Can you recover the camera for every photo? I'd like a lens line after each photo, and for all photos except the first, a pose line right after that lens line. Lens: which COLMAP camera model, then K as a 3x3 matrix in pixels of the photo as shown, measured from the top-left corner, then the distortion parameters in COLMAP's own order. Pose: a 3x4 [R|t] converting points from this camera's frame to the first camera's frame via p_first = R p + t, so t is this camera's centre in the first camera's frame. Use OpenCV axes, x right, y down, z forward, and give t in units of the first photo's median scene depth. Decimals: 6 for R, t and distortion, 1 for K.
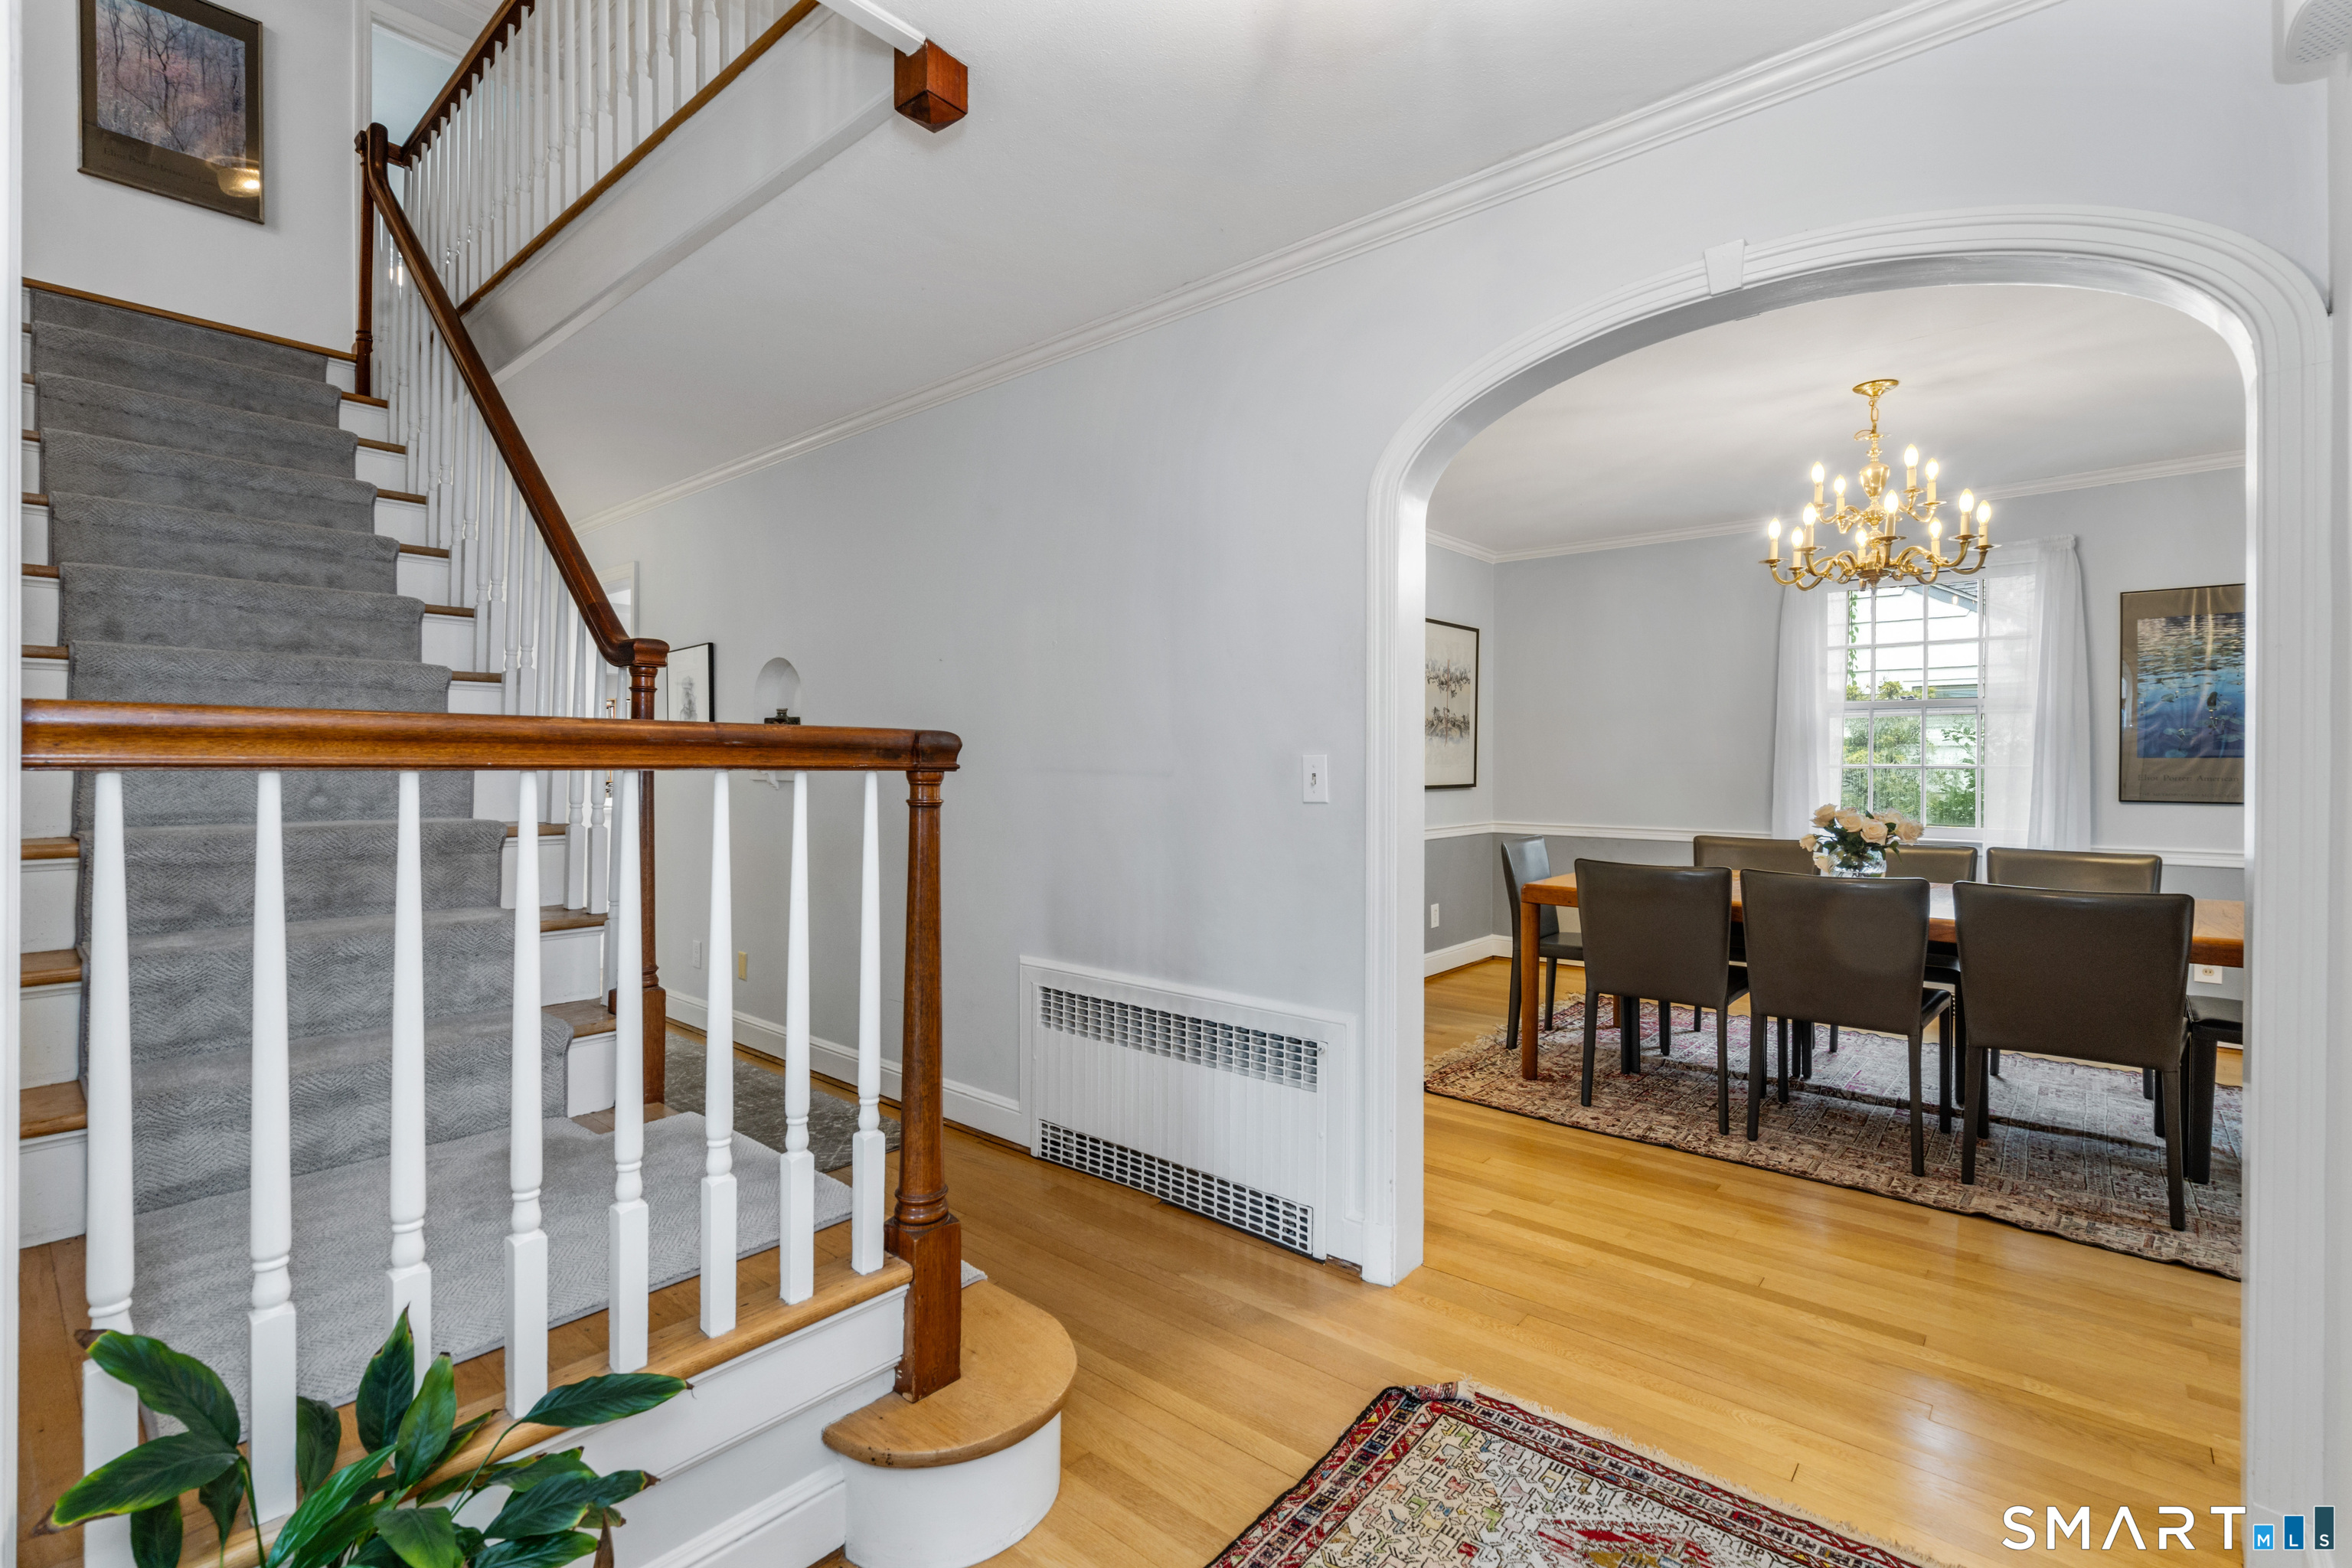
lens RADIAL K [[1086.1, 0, 1168.1], [0, 1086.1, 779.5], [0, 0, 1]] dist [0.001028, 0.000287]
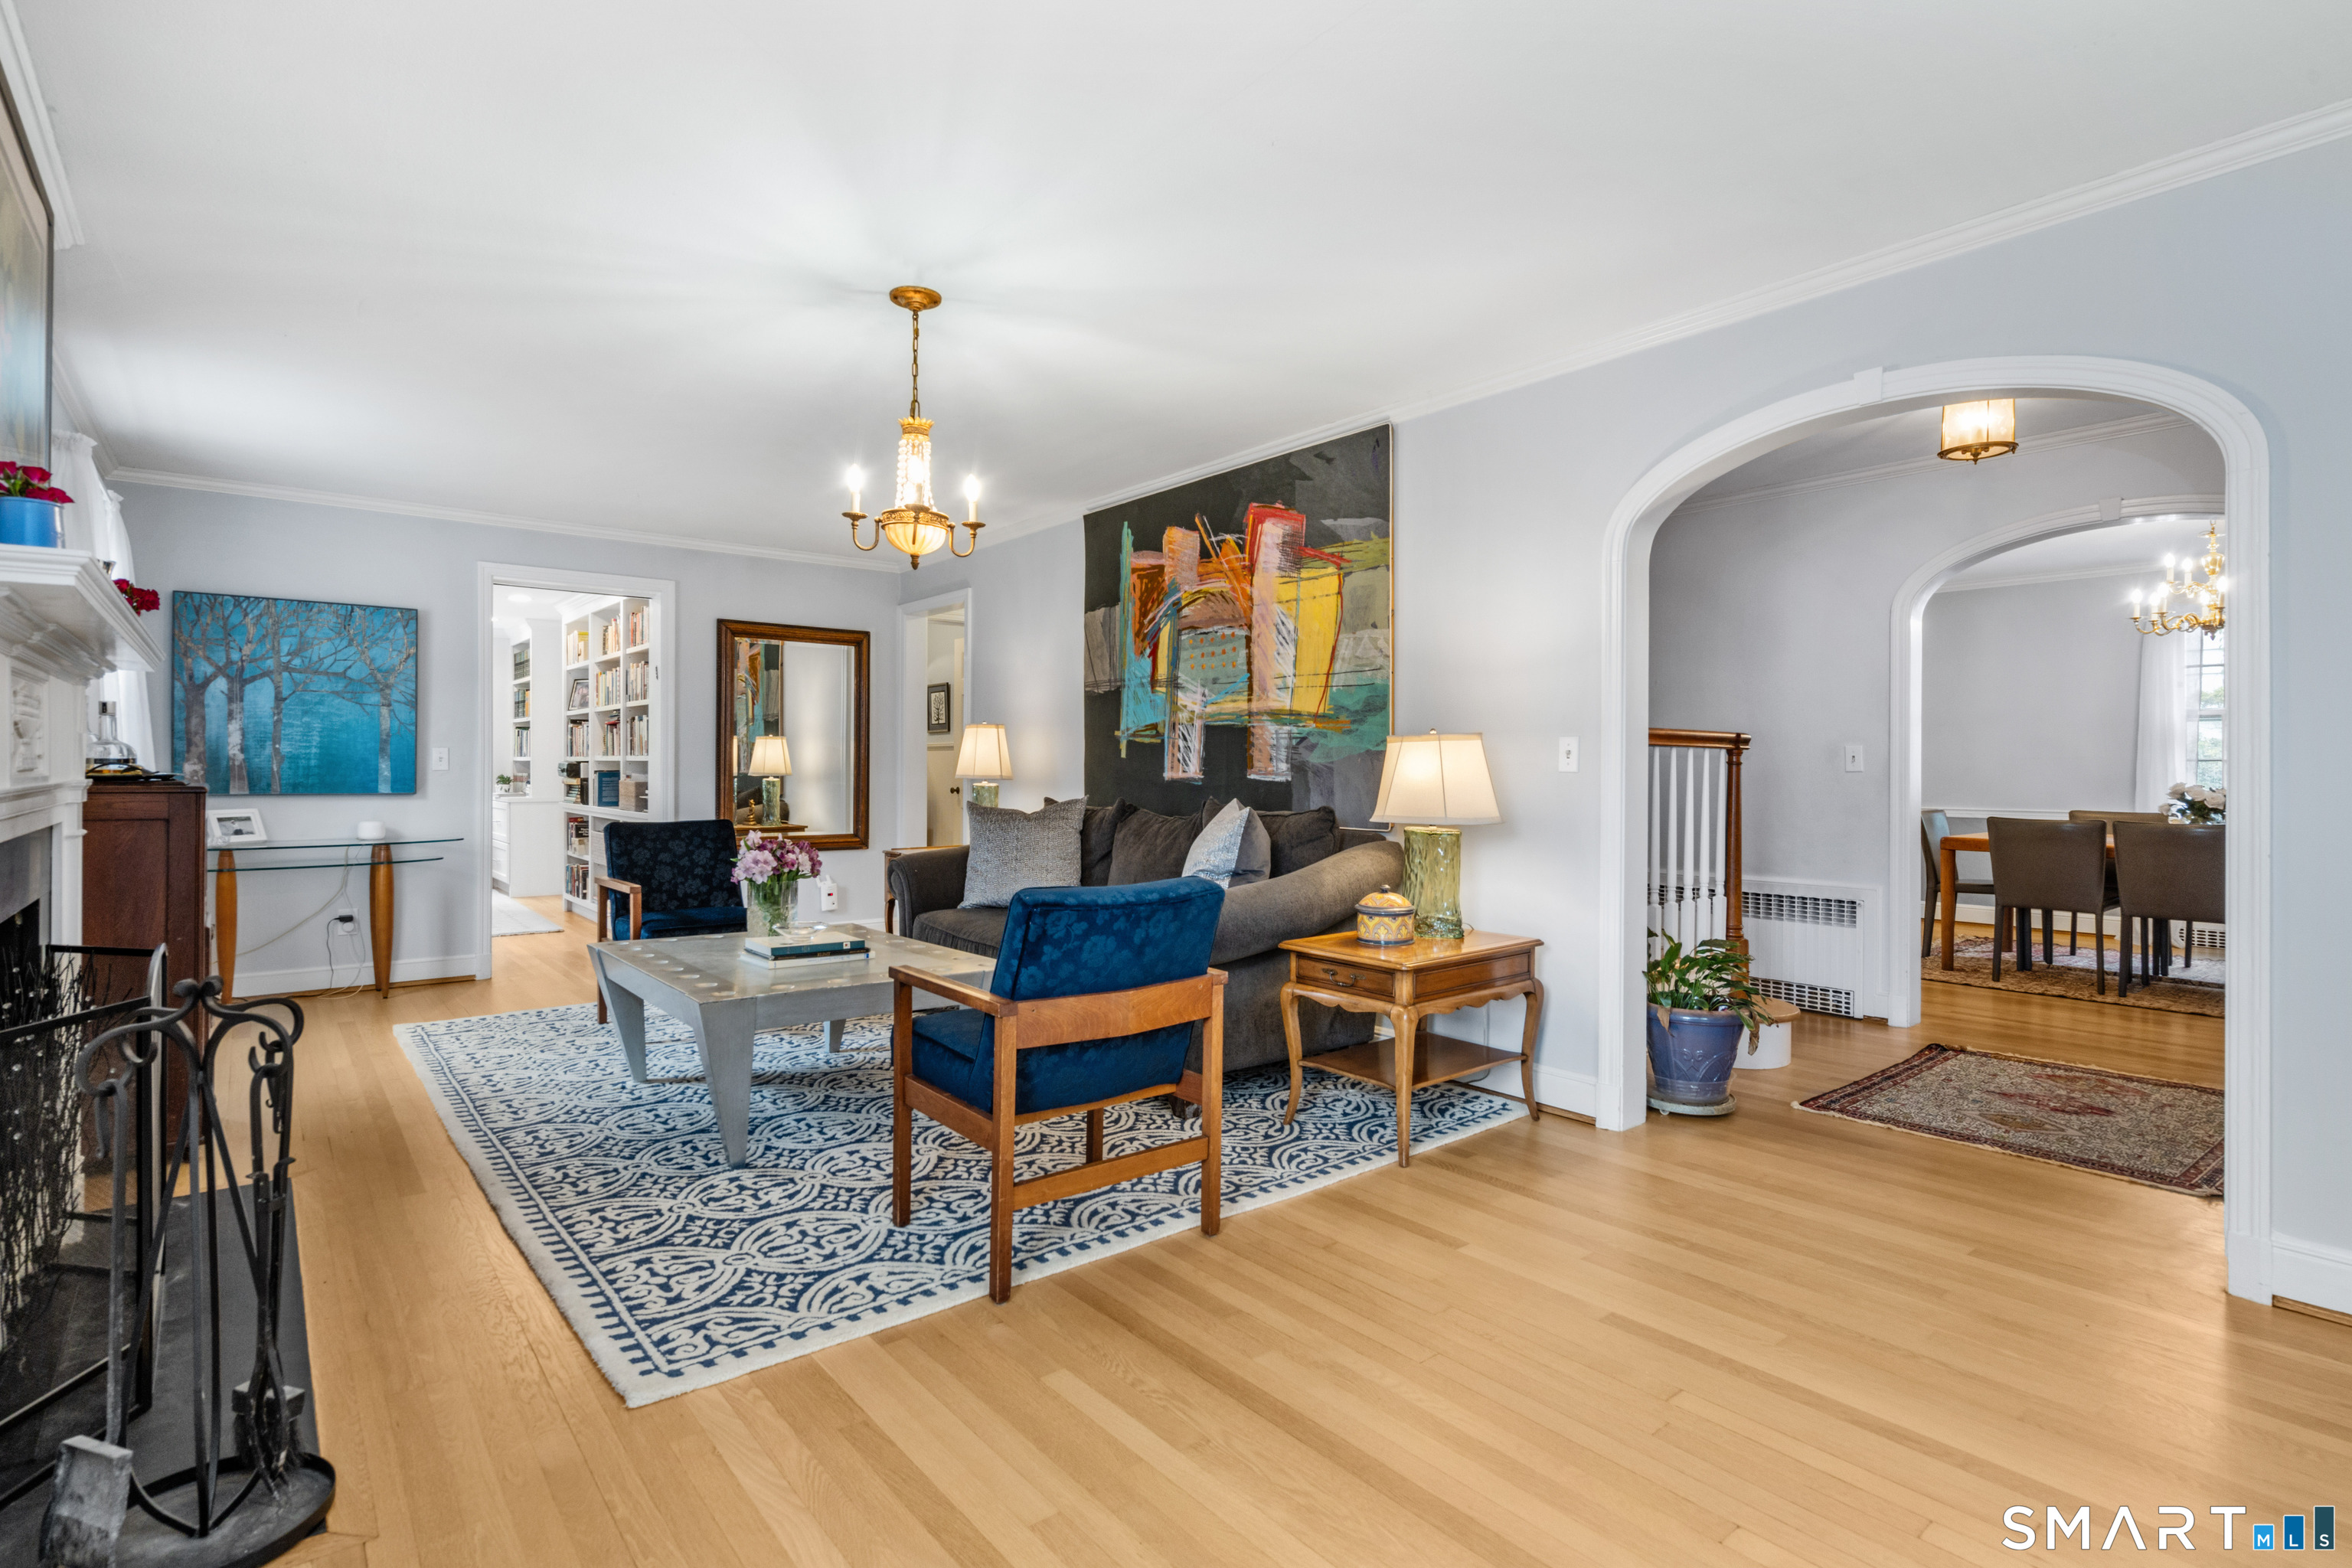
lens RADIAL K [[1141.1, 0, 1173.3], [0, 1141.1, 772.5], [0, 0, 1]] dist [-0.000110, -0.000913]
pose [[0.981599, 0.002137, -0.190940, -0.608051], [-0.004714, 0.999904, -0.013048, 0.051784], [0.190894, 0.013708, 0.981515, -1.084235]]
